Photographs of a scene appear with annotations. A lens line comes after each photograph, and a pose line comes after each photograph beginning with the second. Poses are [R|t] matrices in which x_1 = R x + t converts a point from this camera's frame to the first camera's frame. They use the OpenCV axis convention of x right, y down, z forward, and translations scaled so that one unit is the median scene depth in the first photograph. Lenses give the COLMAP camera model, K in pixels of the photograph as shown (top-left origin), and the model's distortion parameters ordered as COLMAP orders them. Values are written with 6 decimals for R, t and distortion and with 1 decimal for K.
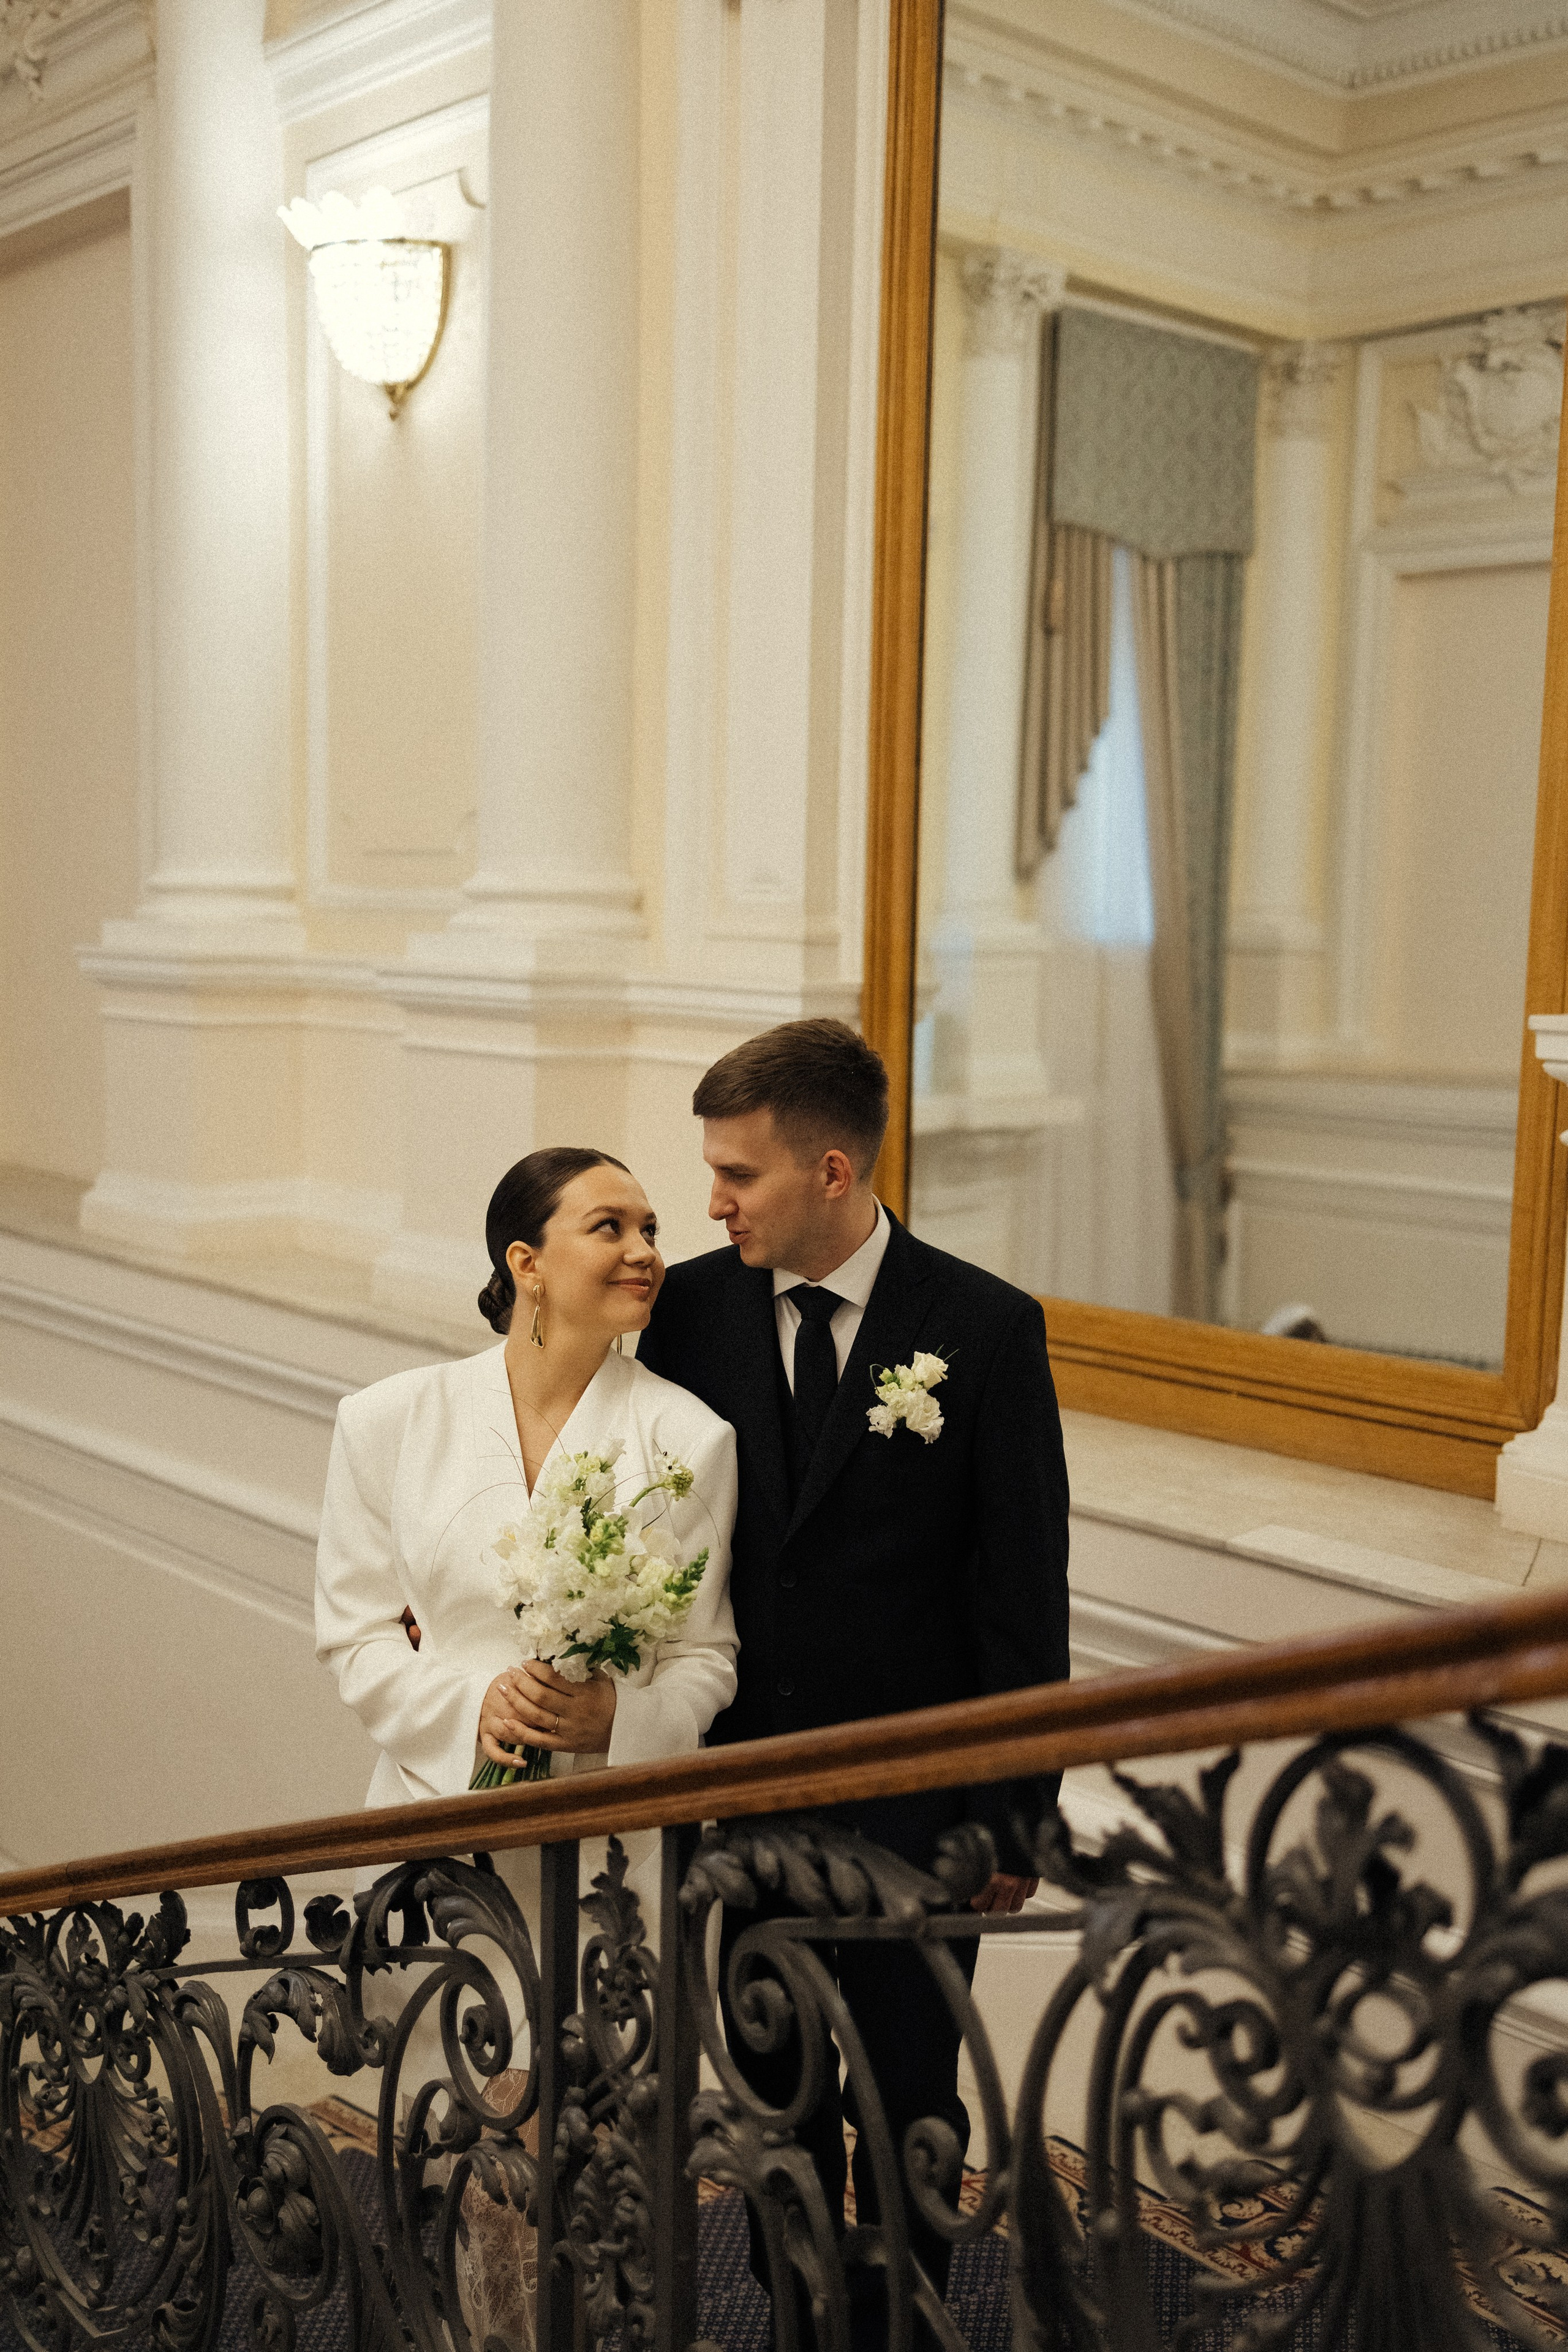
lens RADIAL K [[2350.3, 0, 782.5], [0, 2350.3, 1151.3], [0, 0, 1]] dist [0.027853, 0.000000]
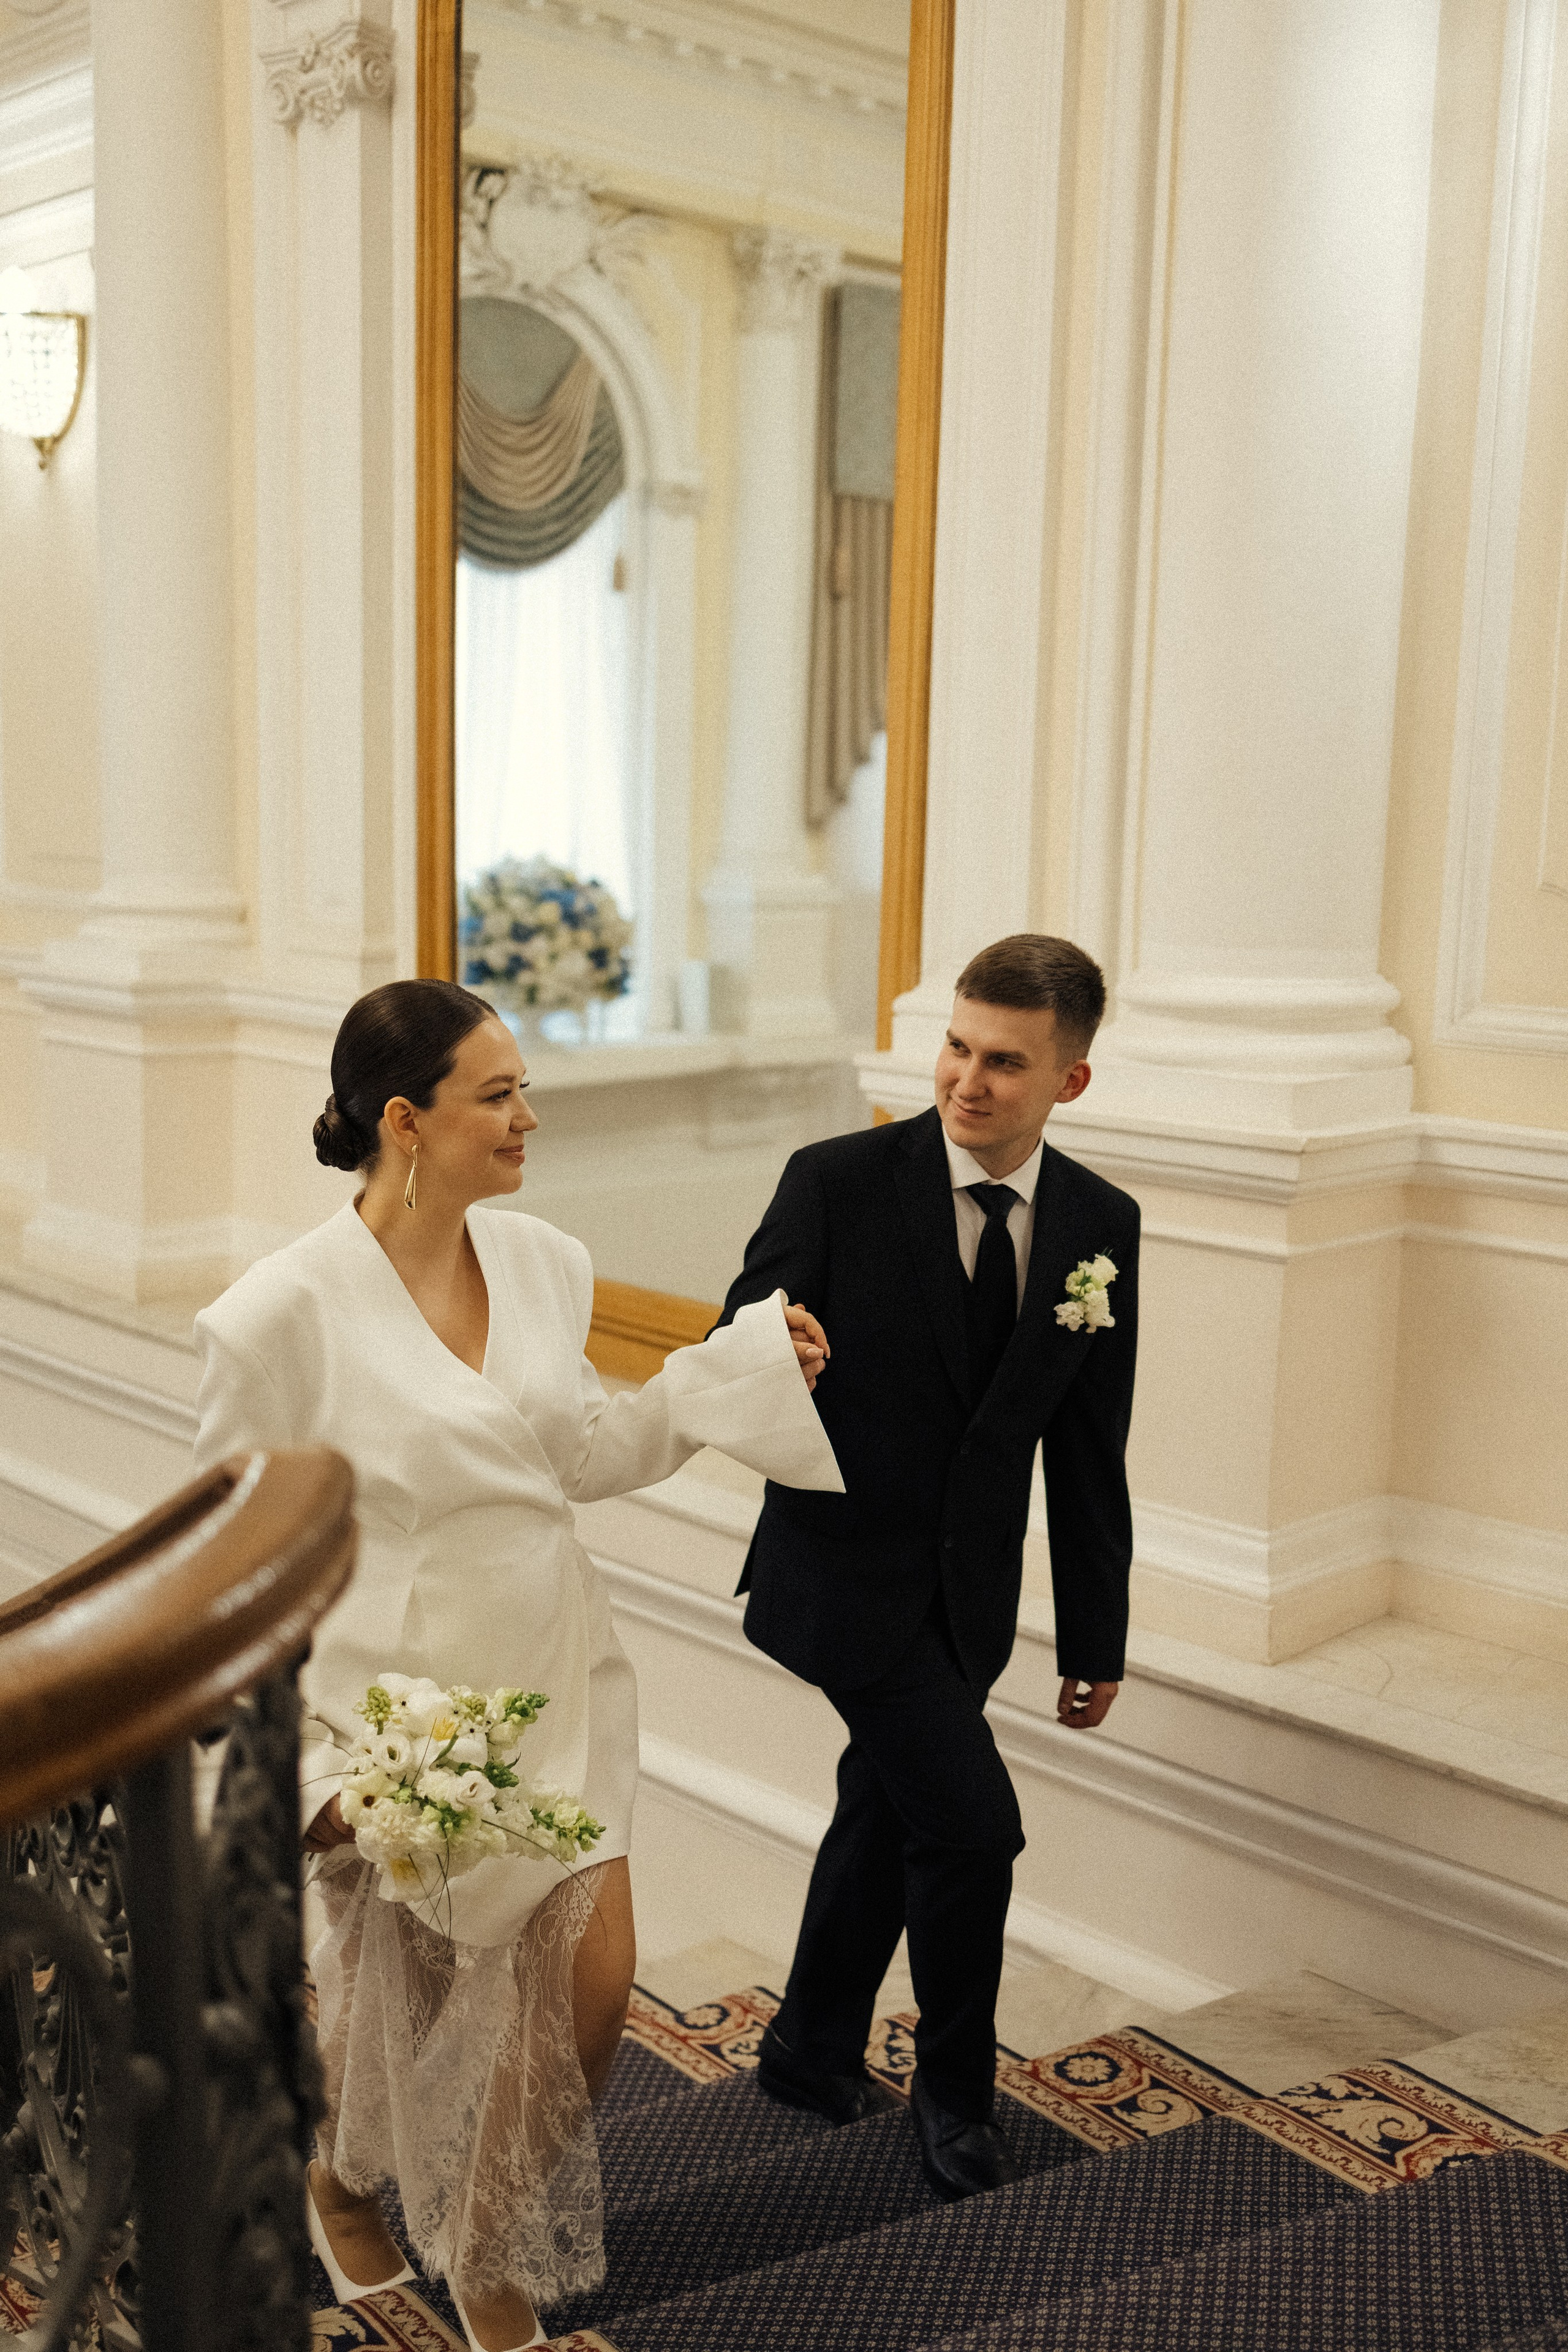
lens RADIAL K [[2350.3, 0, 787.3], [0, 2350.3, 1190.6], [0, 0, 1]] dist [0.027853, 0.000000]
pose [[0.999863, -0.000225, 0.016528, 0.189595], [-0.000710, 0.998401, 0.056527, -0.038744], [-0.016515, -0.056531, 0.998264, -0.155281]]
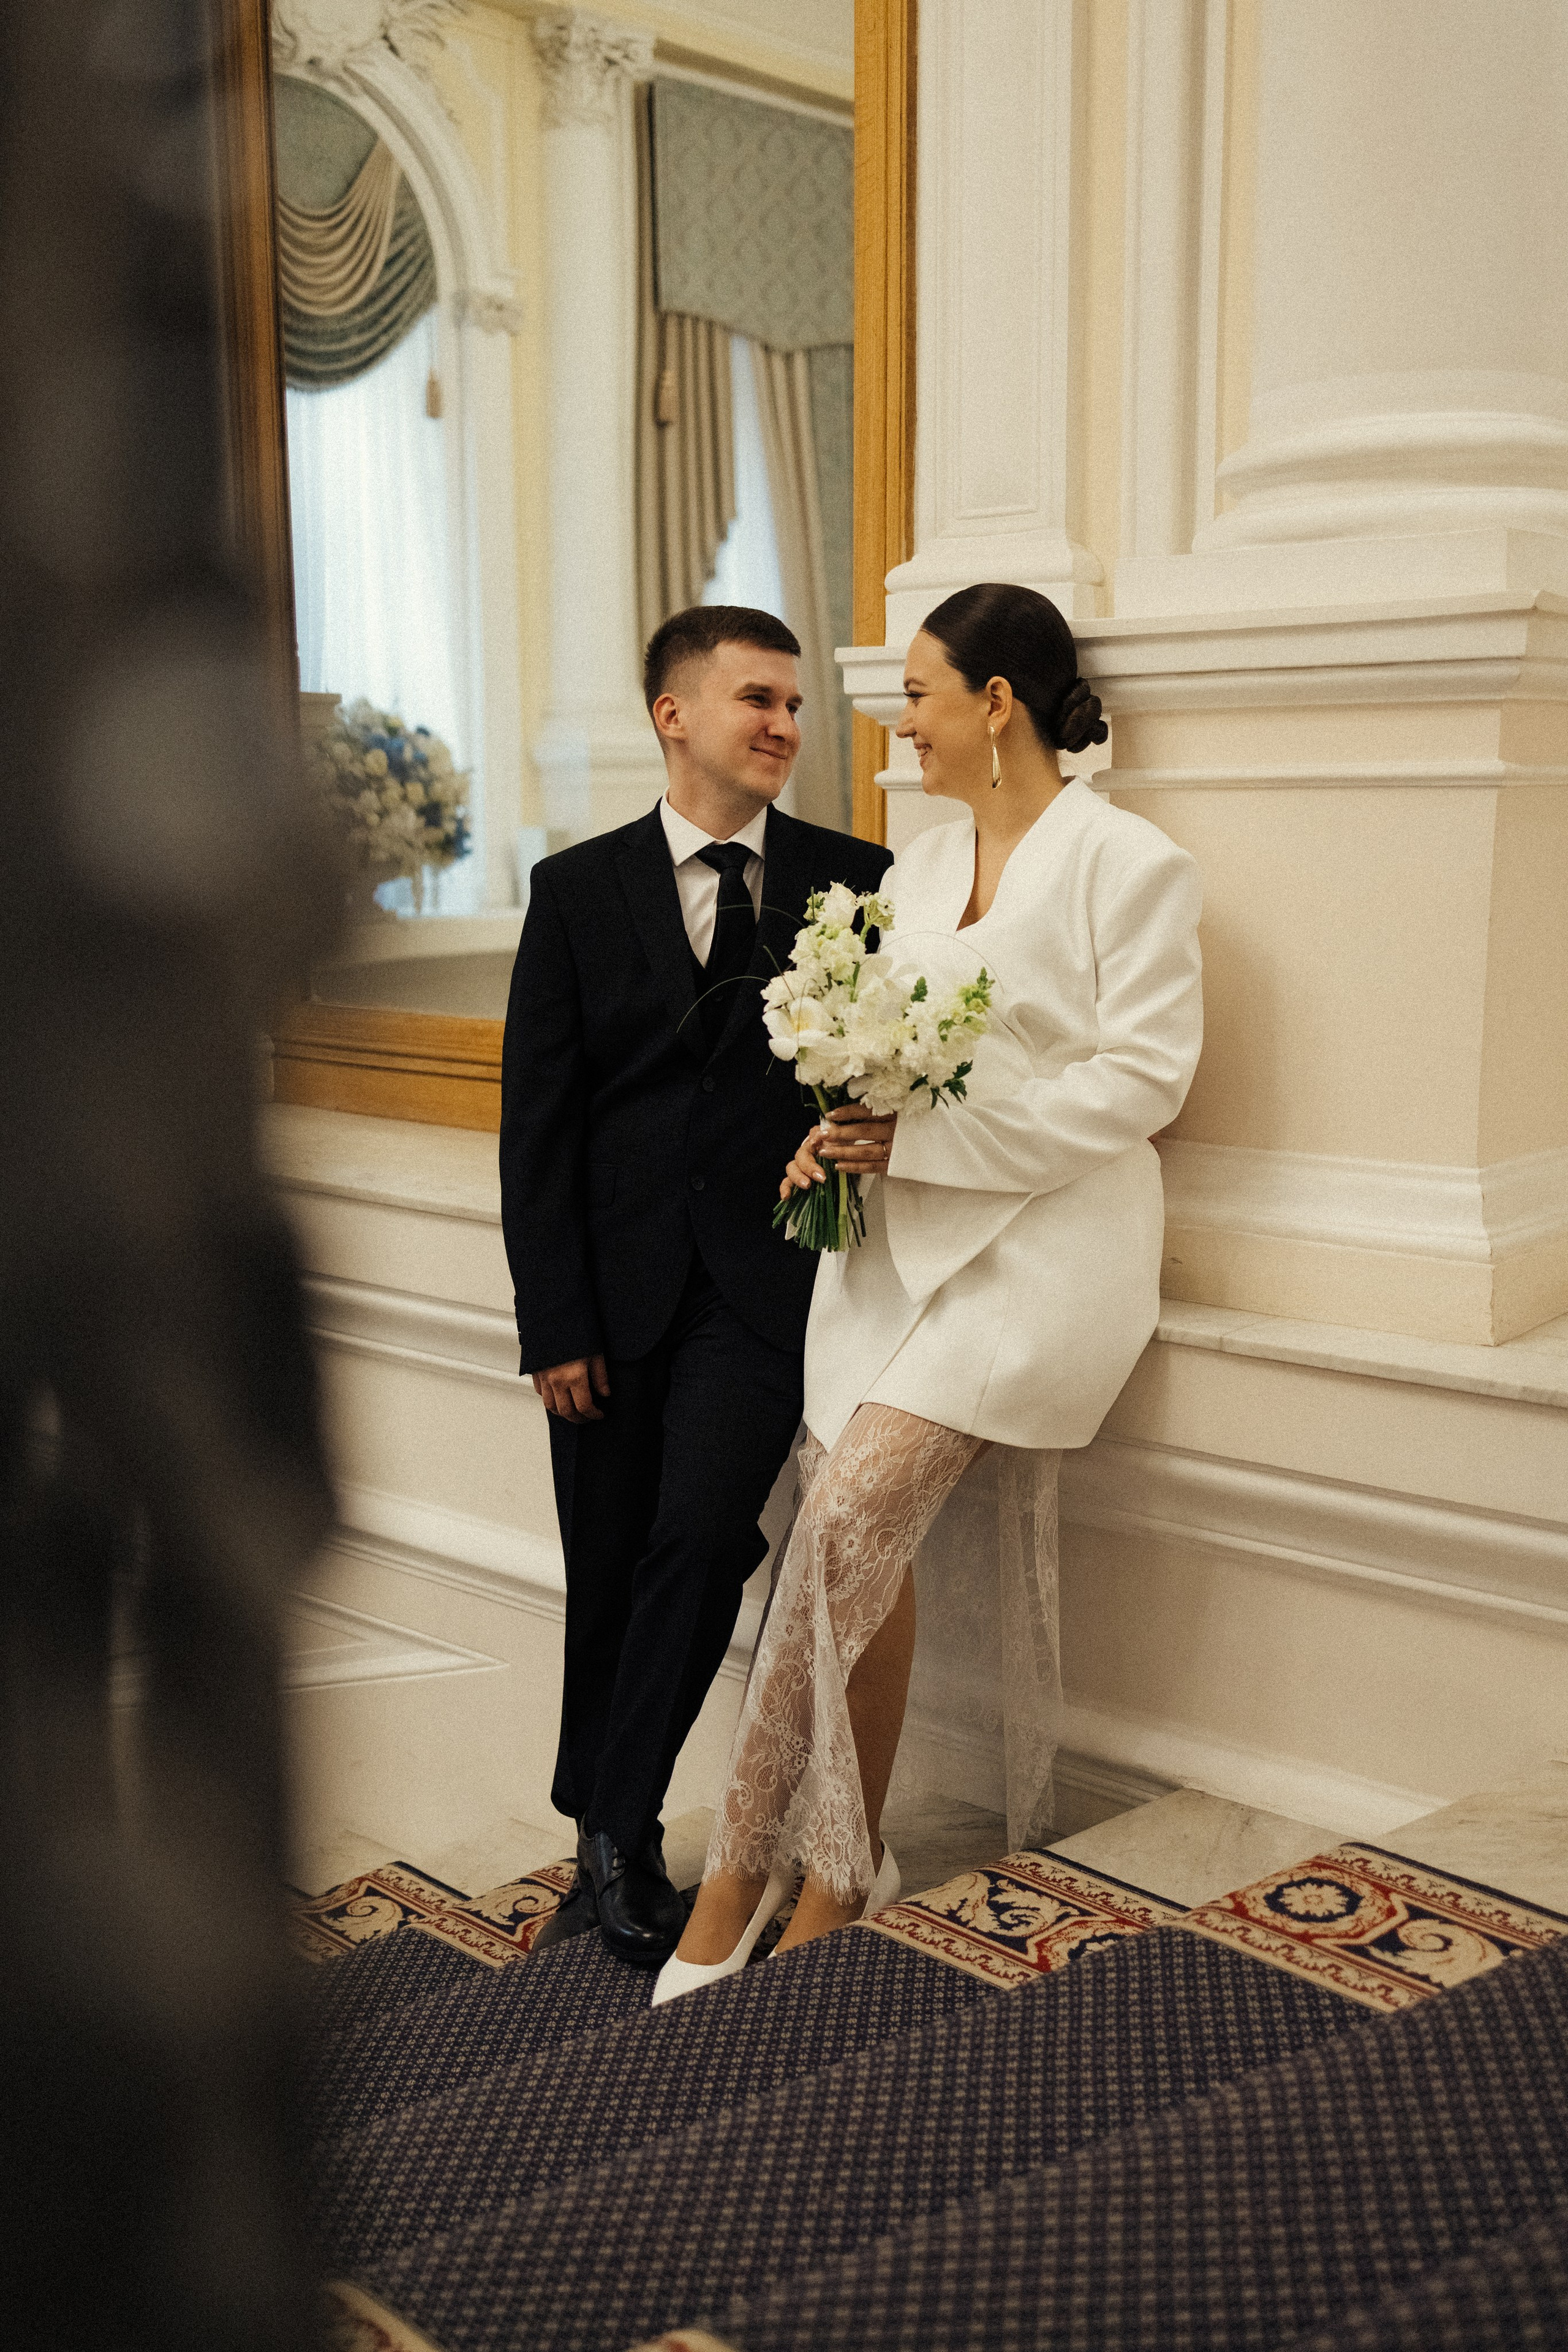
lens RADIAL K [[2350.3, 0, 751.8], [0, 2350.3, 1191.3], [0, 0, 1]] dist [0.027853, 0.000000]
pose [[0.995898, -0.046589, 0.077569, 0.147449], [0.041193, 0.996713, 0.069764, 0.065766], [-0.080565, -0.066283, 0.994543, 0.041709]]
